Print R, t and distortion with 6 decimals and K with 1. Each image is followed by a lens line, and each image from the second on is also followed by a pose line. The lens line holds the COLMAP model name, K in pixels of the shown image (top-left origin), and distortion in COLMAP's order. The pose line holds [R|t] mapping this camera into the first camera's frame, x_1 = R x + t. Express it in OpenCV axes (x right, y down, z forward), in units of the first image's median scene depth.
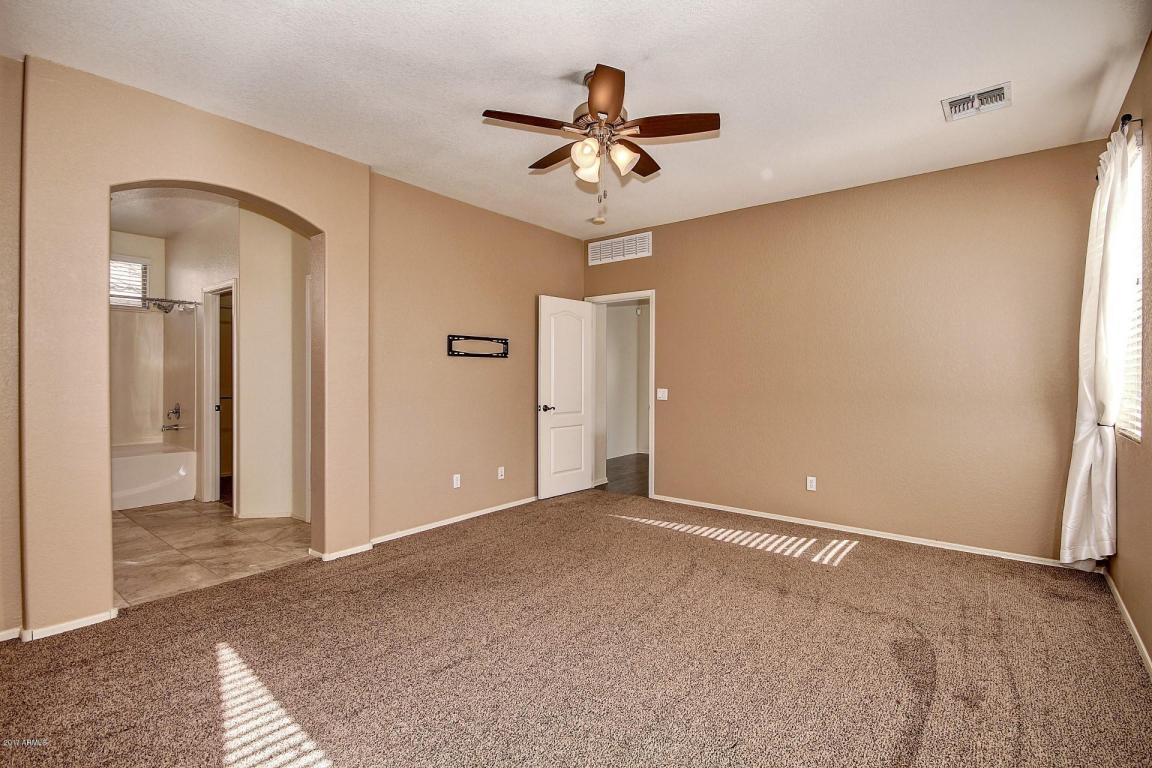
lens RADIAL K [[536.4, 0, 579.7], [0, 536.4, 383.2], [0, 0, 1]] dist [0.002164, -0.003737]
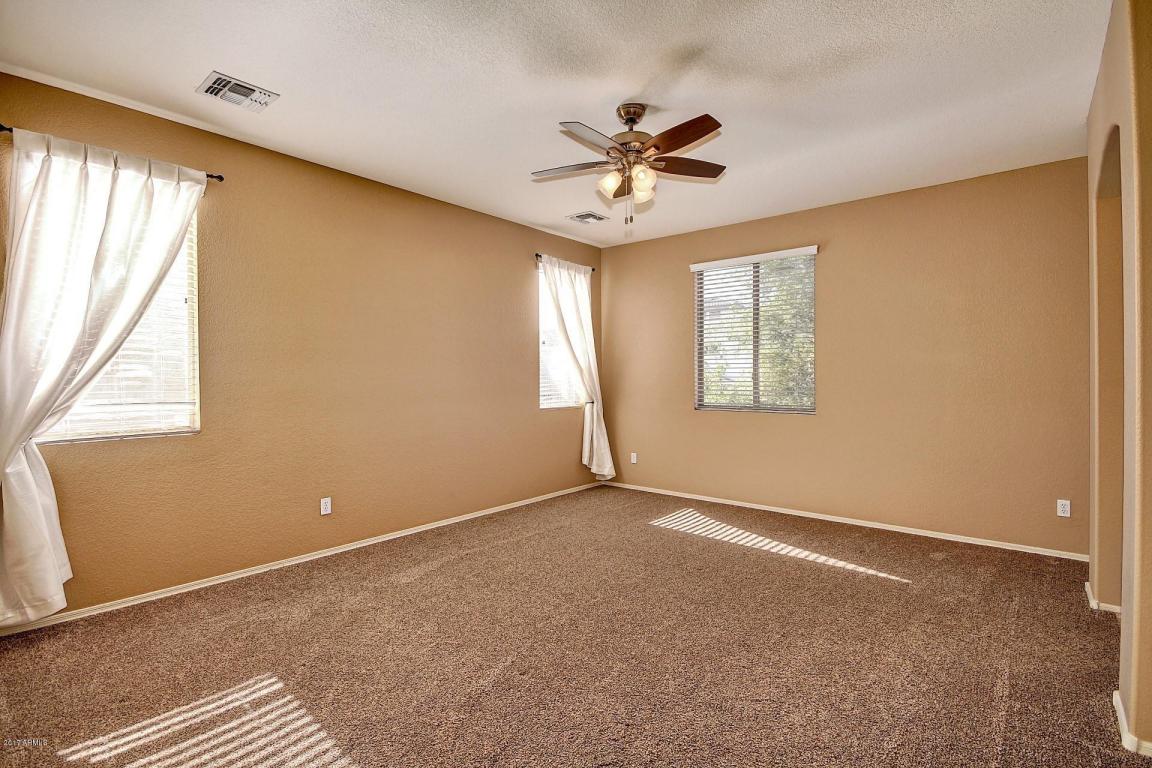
lens RADIAL K [[536.4, 0, 578.2], [0, 536.4, 383.3], [0, 0, 1]] dist [0.002164, -0.003737]
pose [[-0.999905, -0.000977, 0.013746, 0.094856], [-0.000624, 0.999672, 0.025620, -0.025825], [-0.013767, 0.025609, -0.999577, 1.605741]]
